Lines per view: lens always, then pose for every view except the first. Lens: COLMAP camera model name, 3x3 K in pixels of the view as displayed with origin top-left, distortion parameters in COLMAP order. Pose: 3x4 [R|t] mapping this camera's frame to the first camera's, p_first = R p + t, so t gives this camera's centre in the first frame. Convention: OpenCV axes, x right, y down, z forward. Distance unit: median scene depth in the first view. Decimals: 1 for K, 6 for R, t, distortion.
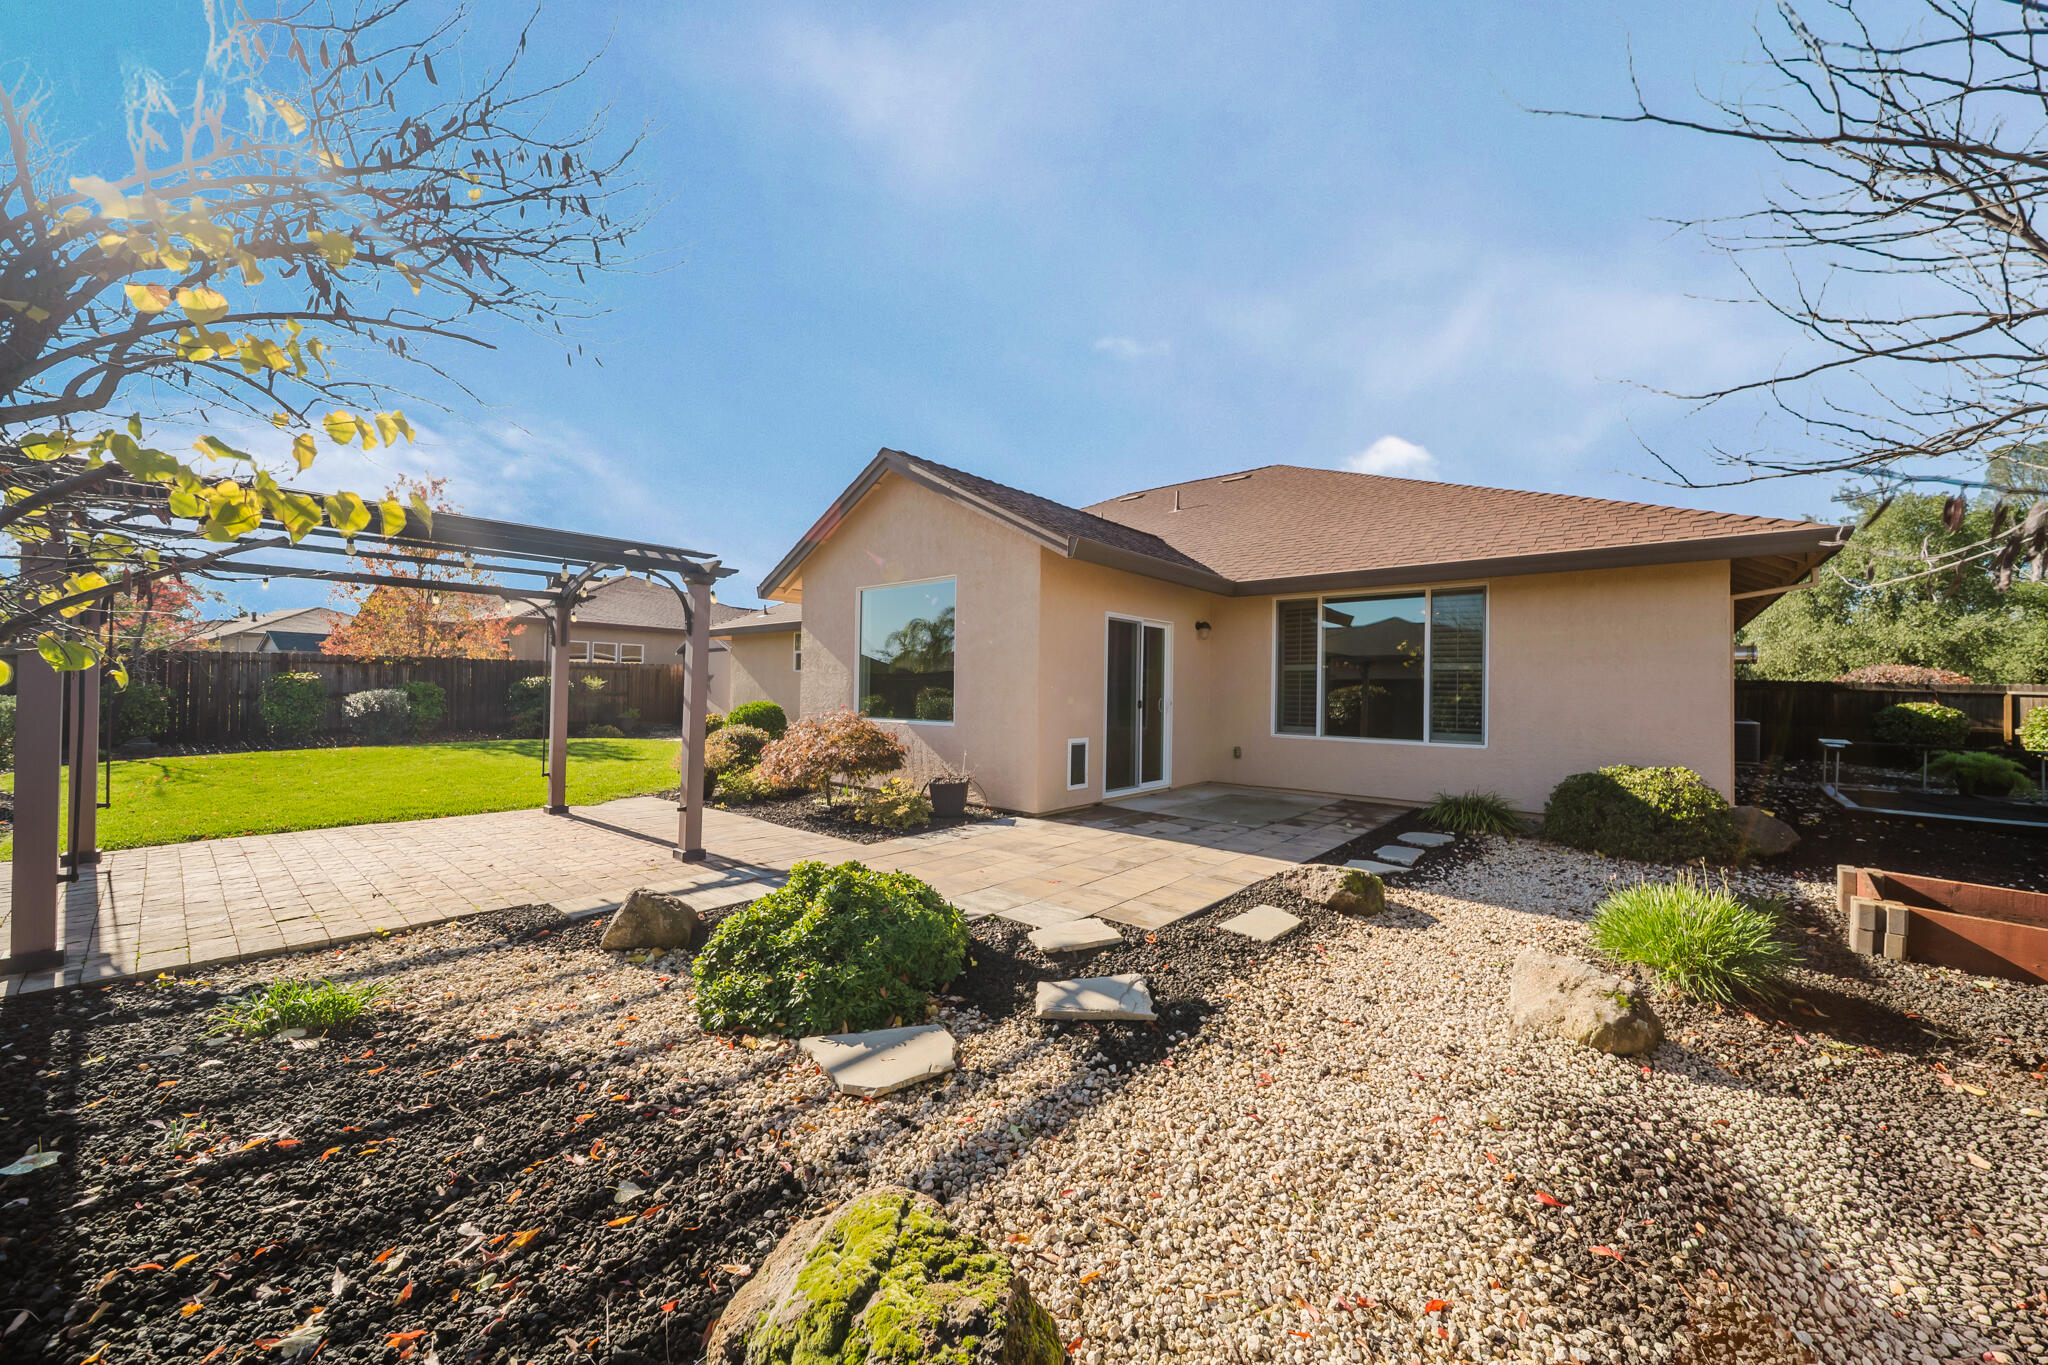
lens RADIAL K [[730.0, 0, 1020.9], [0, 730.0, 684.1], [0, 0, 1]] dist [-0.000004, -0.000144]
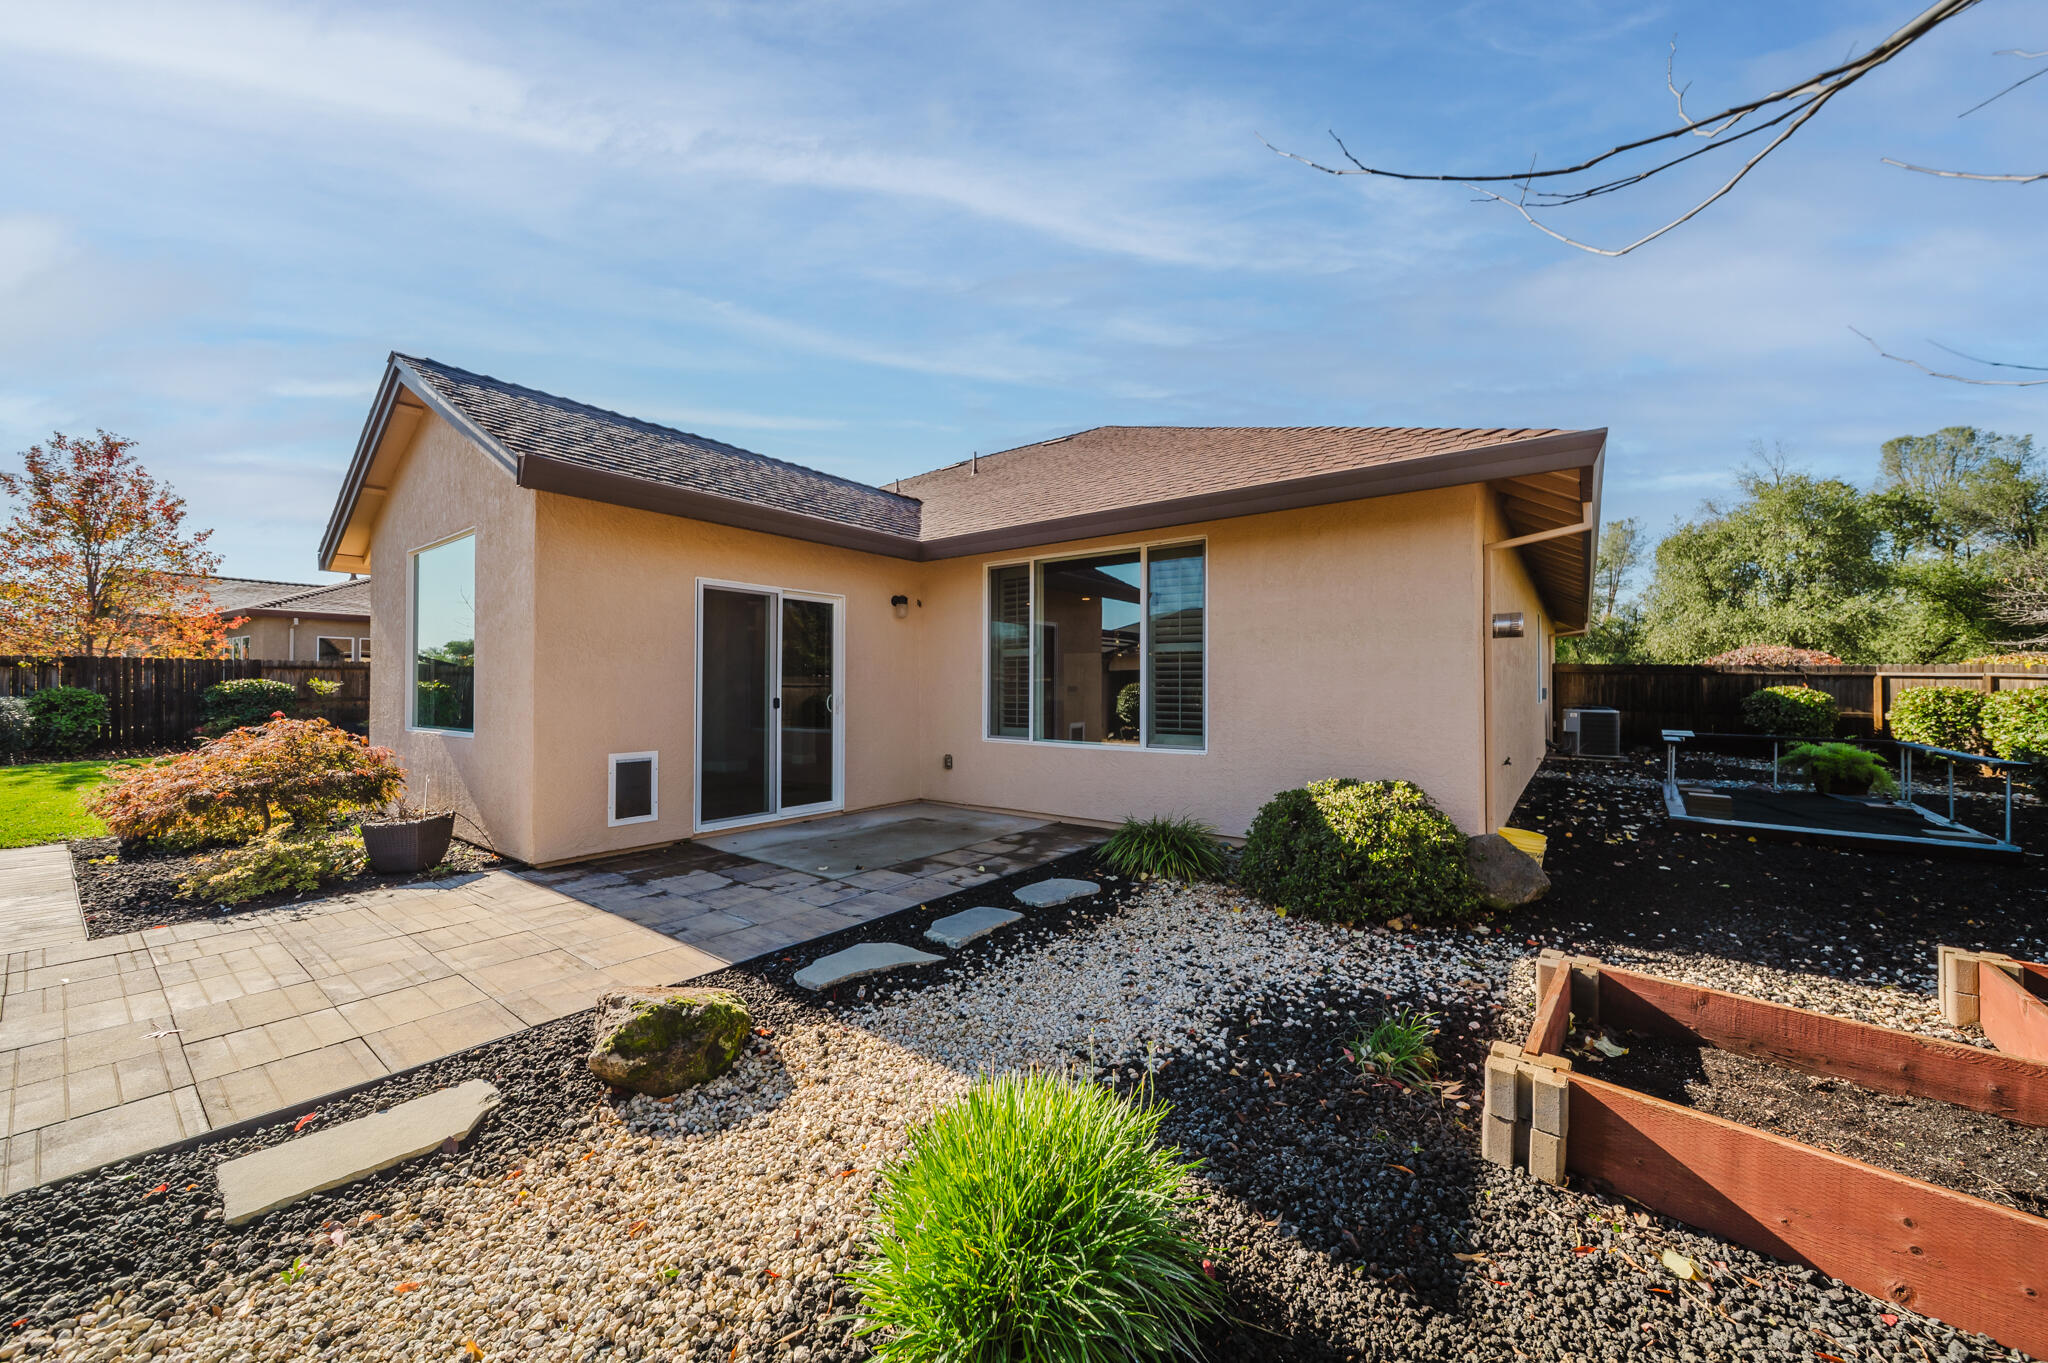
lens RADIAL K [[730.0, 0, 1027.4], [0, 730.0, 683.1], [0, 0, 1]] dist [-0.000004, -0.000144]
pose [[0.998266, -0.013982, 0.057183, 0.370997], [0.013790, 0.999898, 0.003760, 0.008122], [-0.057229, -0.002965, 0.998357, 0.232742]]
